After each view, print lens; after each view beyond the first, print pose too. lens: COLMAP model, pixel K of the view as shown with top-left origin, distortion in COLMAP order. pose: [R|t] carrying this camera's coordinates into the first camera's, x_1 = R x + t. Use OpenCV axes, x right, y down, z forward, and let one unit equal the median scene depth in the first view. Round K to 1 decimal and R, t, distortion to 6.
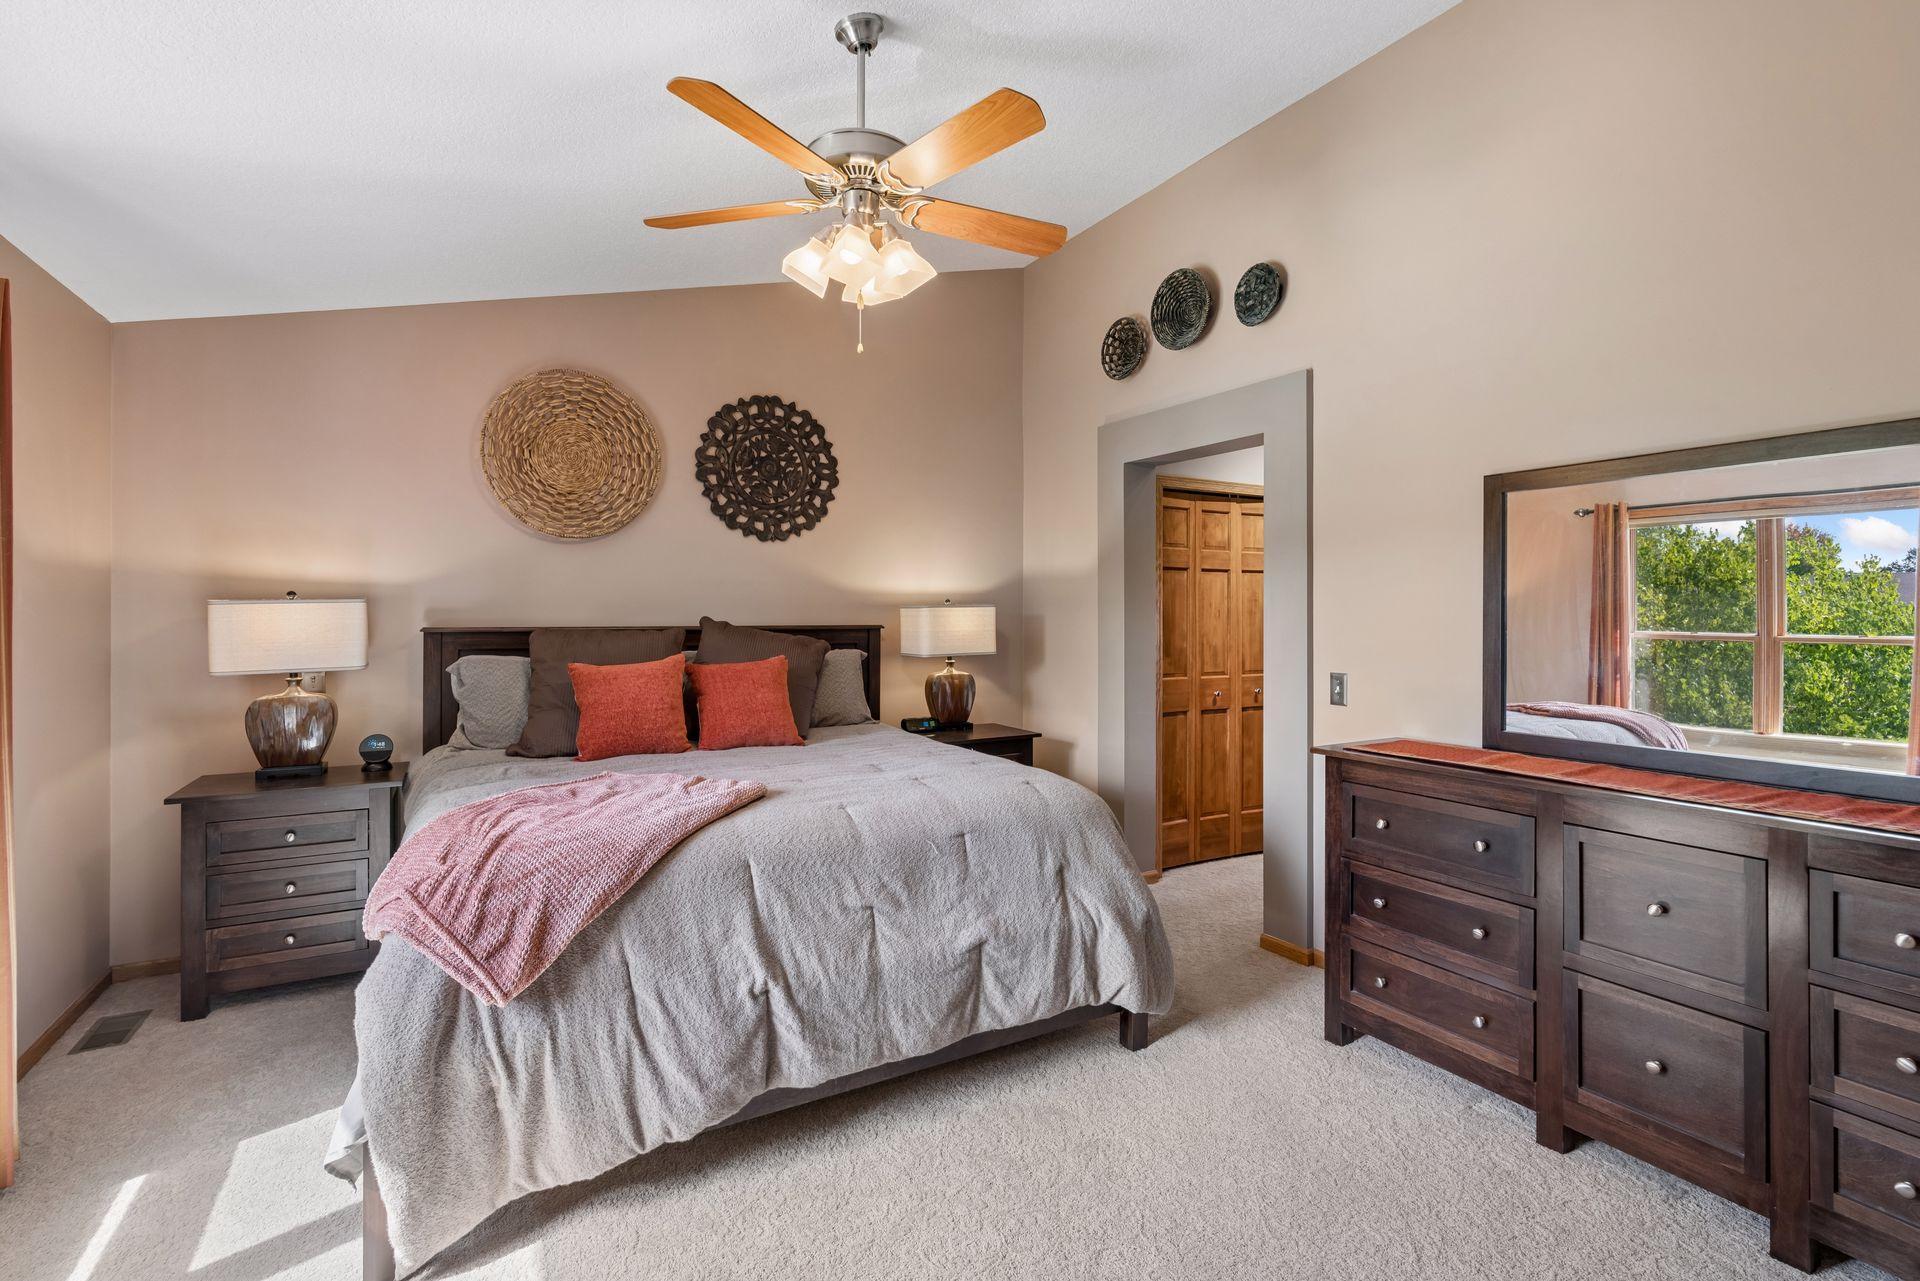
lens RADIAL K [[873.5, 0, 969.8], [0, 873.5, 610.1], [0, 0, 1]] dist [0.000905, 0.000731]
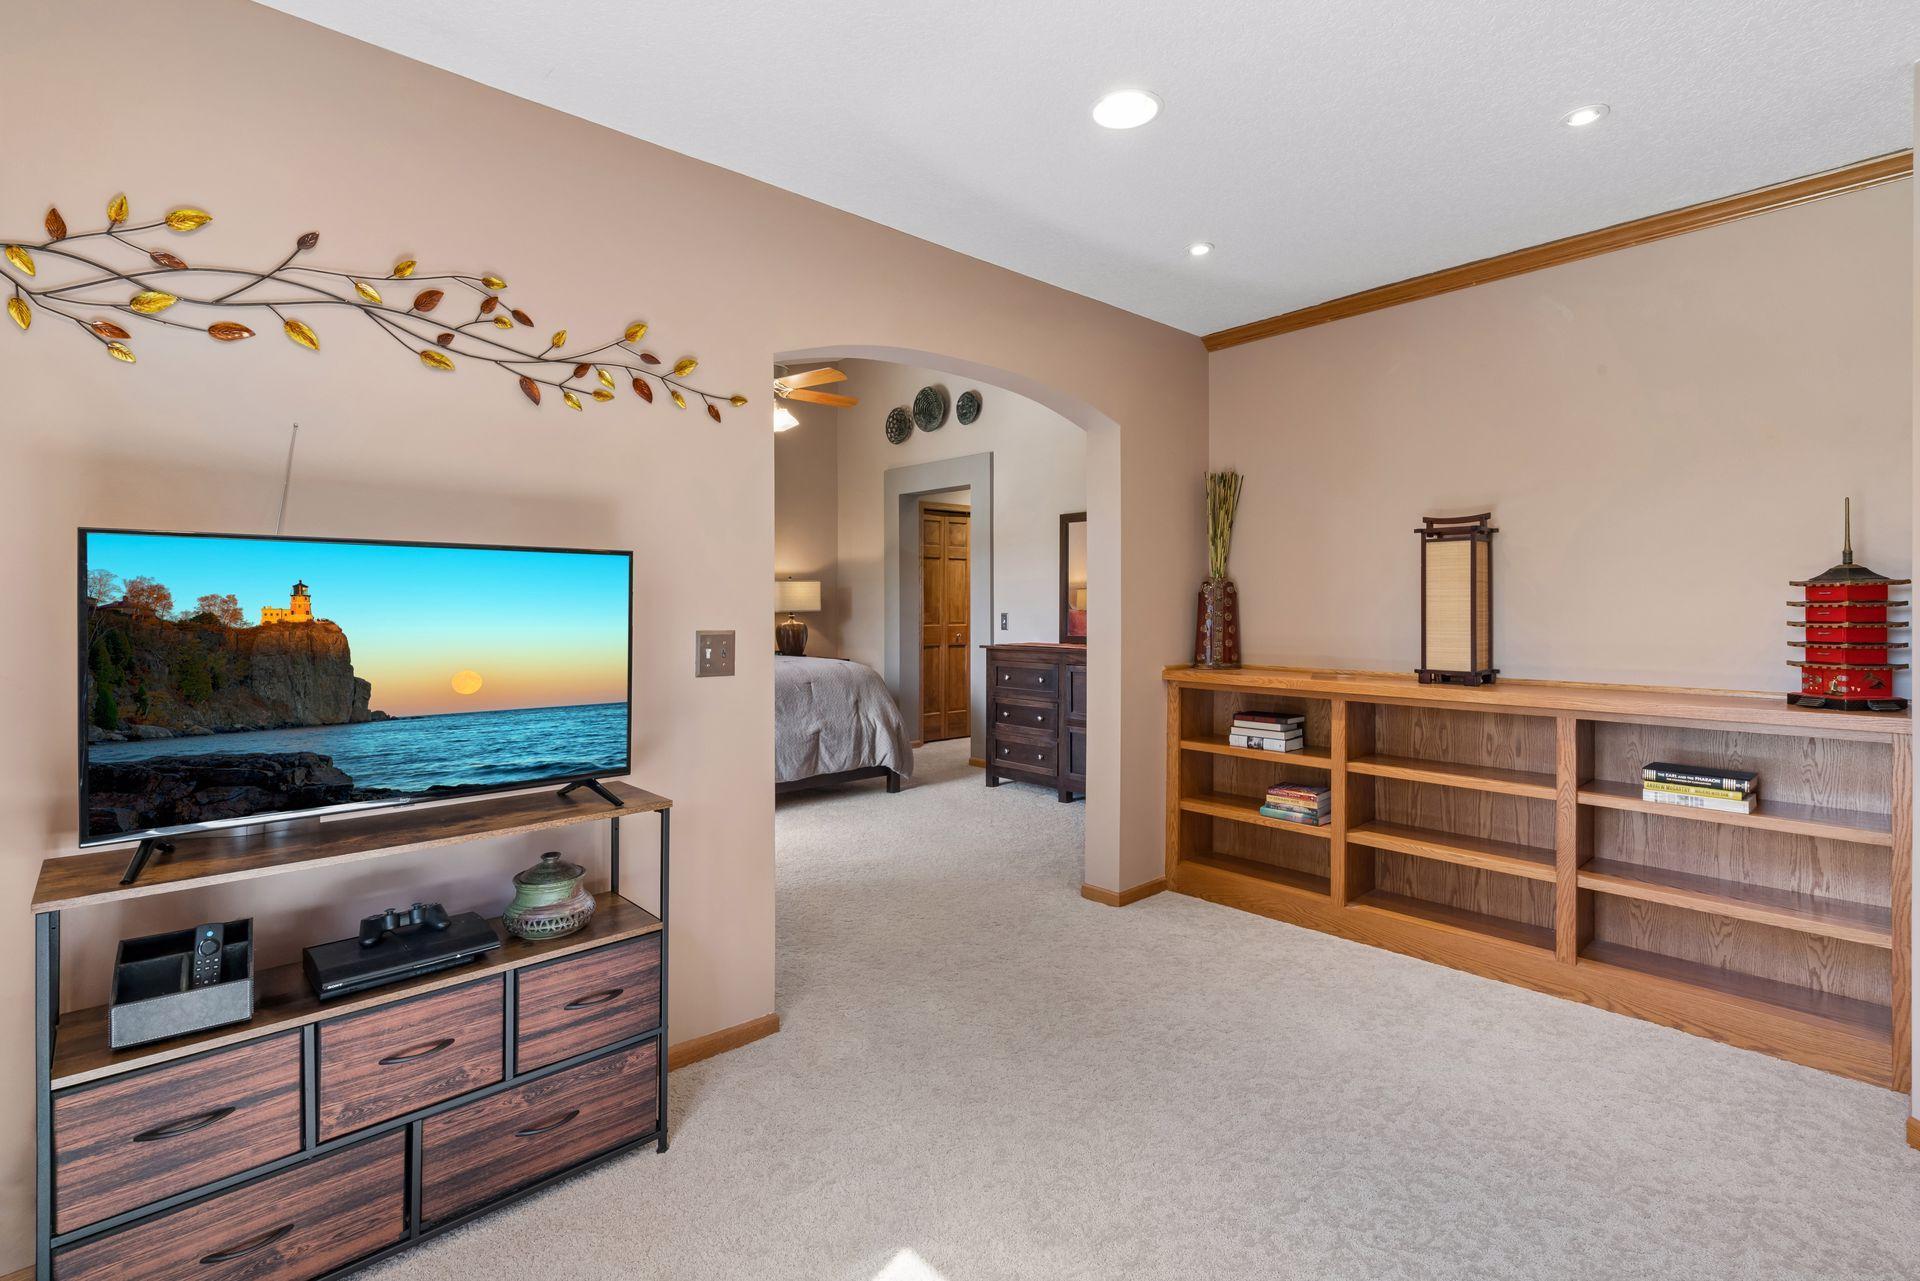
lens RADIAL K [[888.2, 0, 963.2], [0, 888.2, 601.3], [0, 0, 1]] dist [-0.001861, 0.000091]
pose [[0.979773, -0.002430, 0.200096, -0.054319], [0.002517, 0.999997, -0.000179, 0.045822], [-0.200095, 0.000679, 0.979776, -0.867964]]
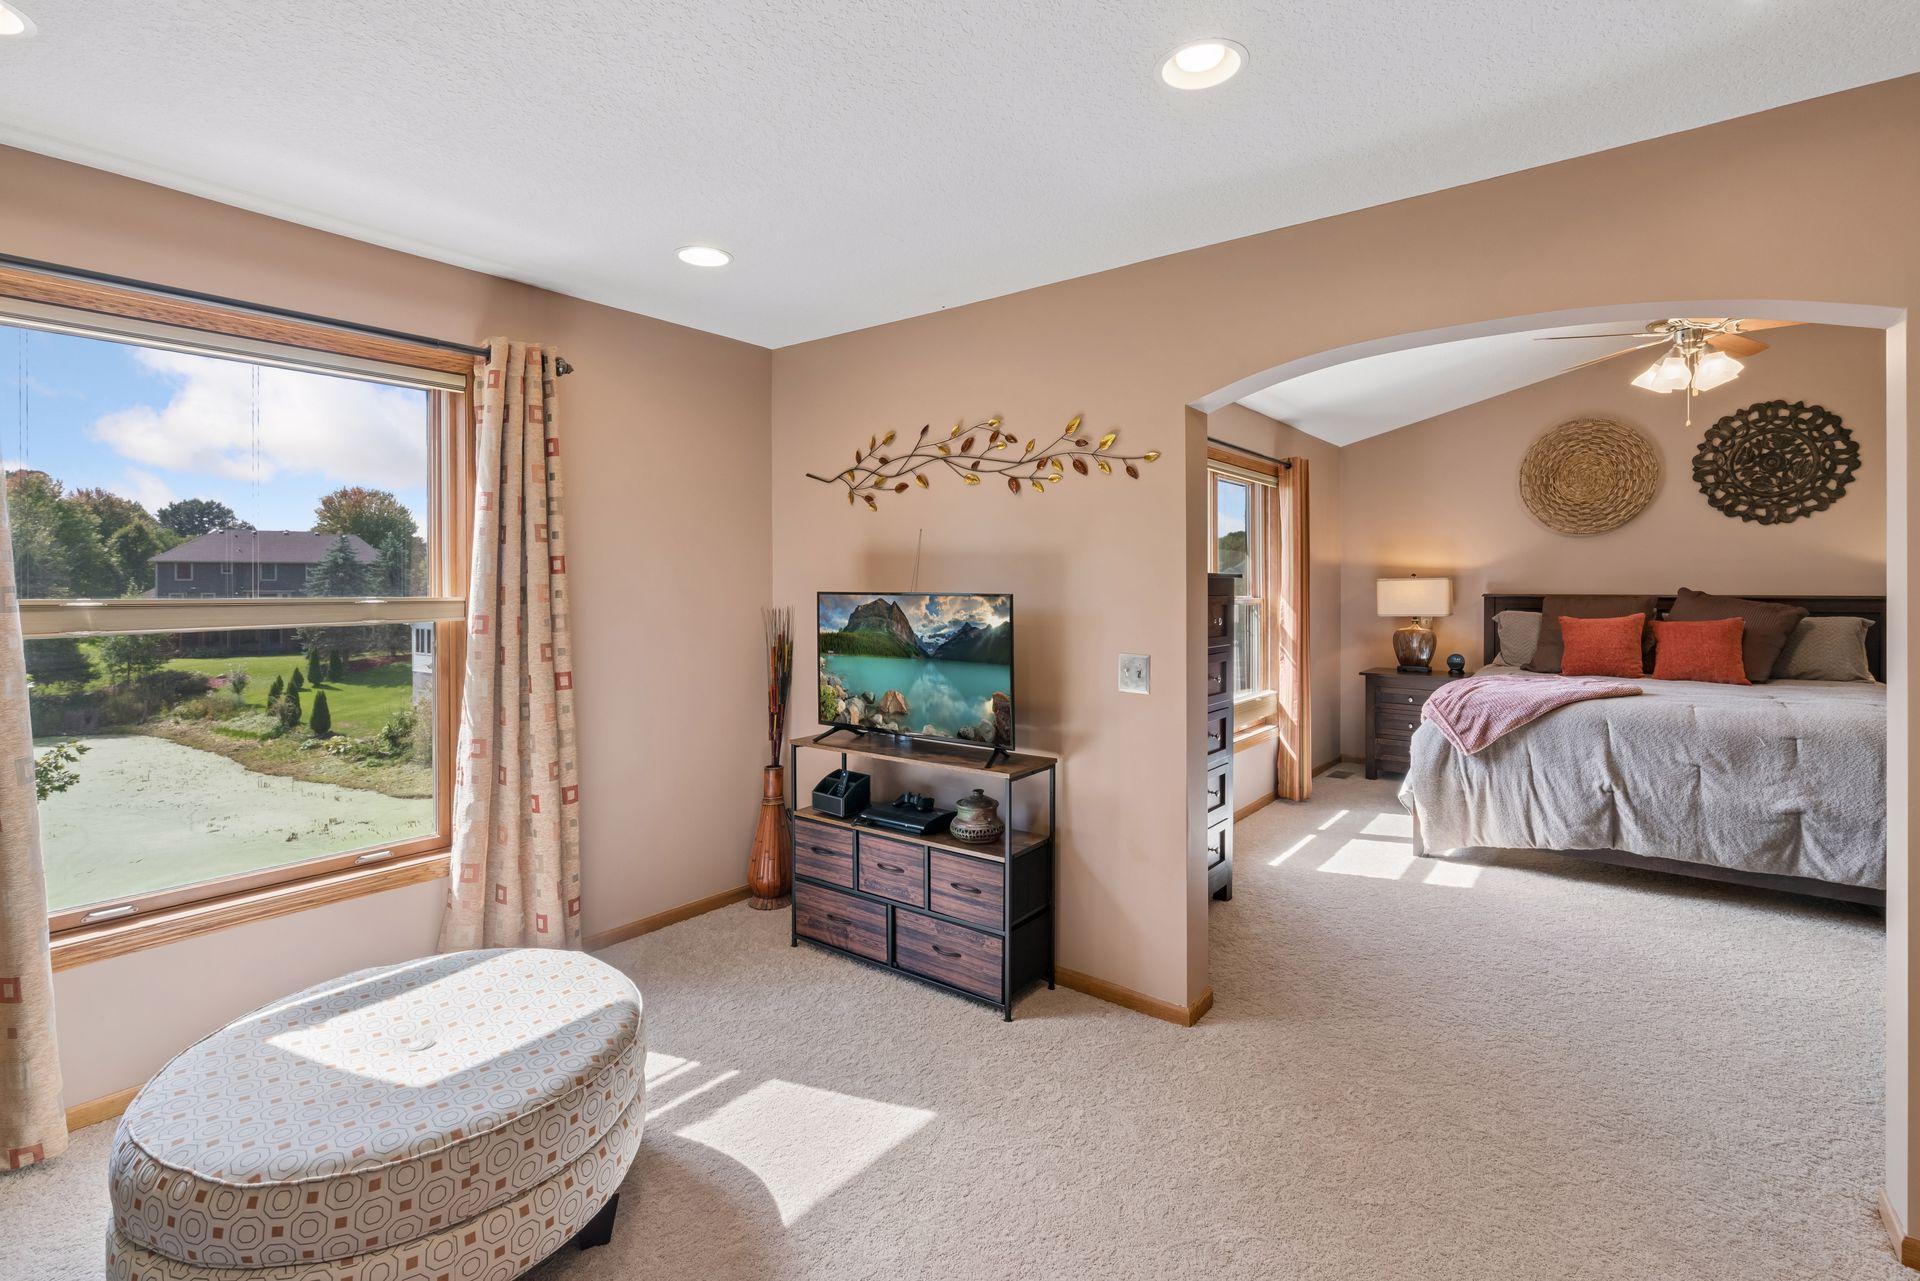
lens RADIAL K [[881.0, 0, 960.9], [0, 881.0, 591.3], [0, 0, 1]] dist [-0.001314, -0.000082]
pose [[0.368079, 0.005274, -0.929779, 0.615191], [0.001853, 0.999978, 0.006406, 0.002744], [0.929793, -0.004081, 0.368061, -0.593428]]
